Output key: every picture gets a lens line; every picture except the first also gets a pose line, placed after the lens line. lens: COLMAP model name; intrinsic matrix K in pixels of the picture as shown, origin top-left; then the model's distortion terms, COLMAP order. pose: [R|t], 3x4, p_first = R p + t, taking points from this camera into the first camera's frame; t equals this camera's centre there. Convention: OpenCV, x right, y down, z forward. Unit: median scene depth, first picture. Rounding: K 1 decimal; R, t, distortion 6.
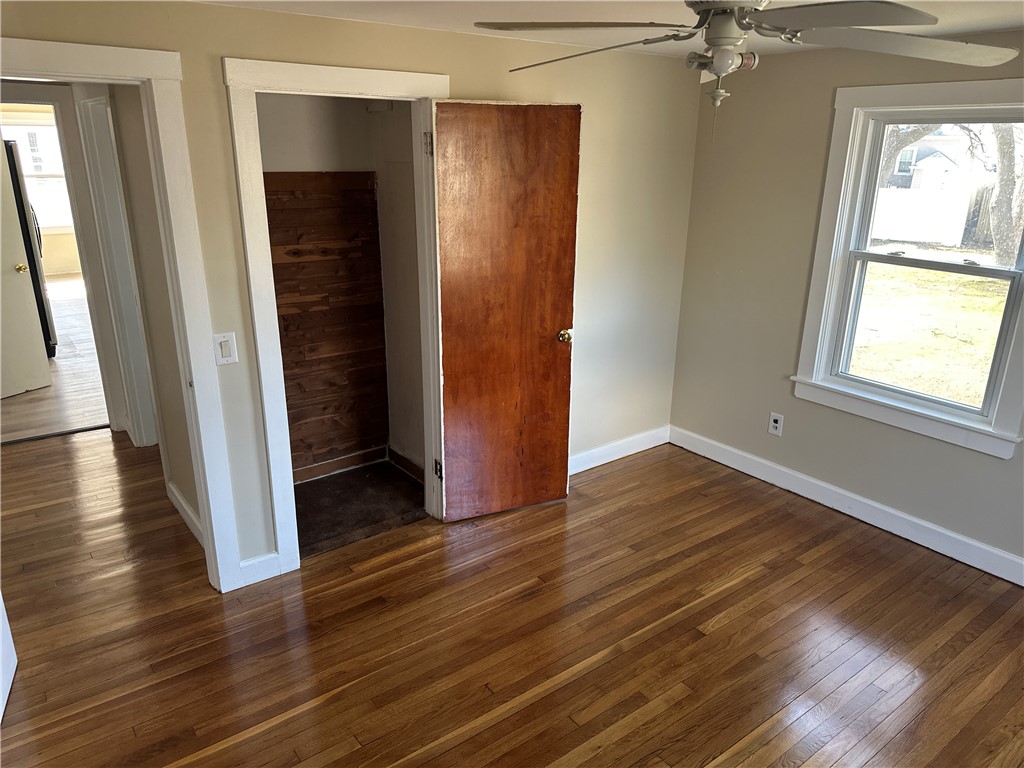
lens RADIAL K [[724.0, 0, 512.0], [0, 724.0, 384.0], [0, 0, 1]] dist [0.145494, -0.182852]
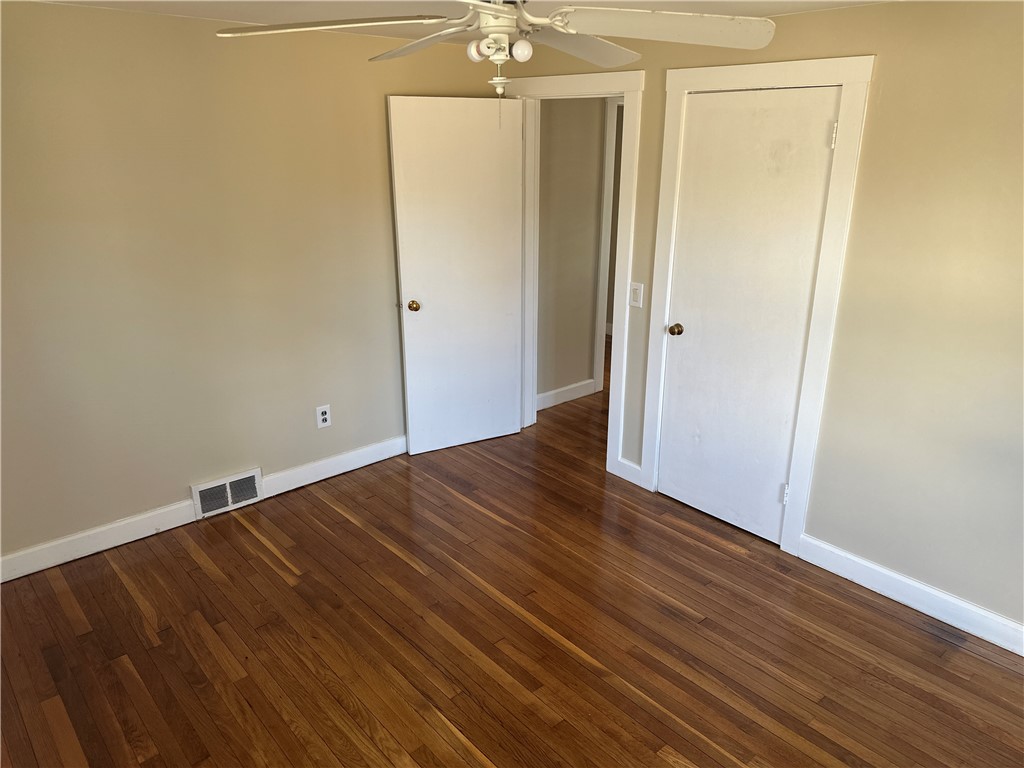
lens RADIAL K [[724.0, 0, 512.0], [0, 724.0, 384.0], [0, 0, 1]] dist [0.145494, -0.182852]
pose [[0.082731, 0.317903, -0.944507, 0.840410], [-0.318323, 0.906536, 0.277241, -0.185390], [0.944366, 0.277722, 0.176194, 0.573498]]
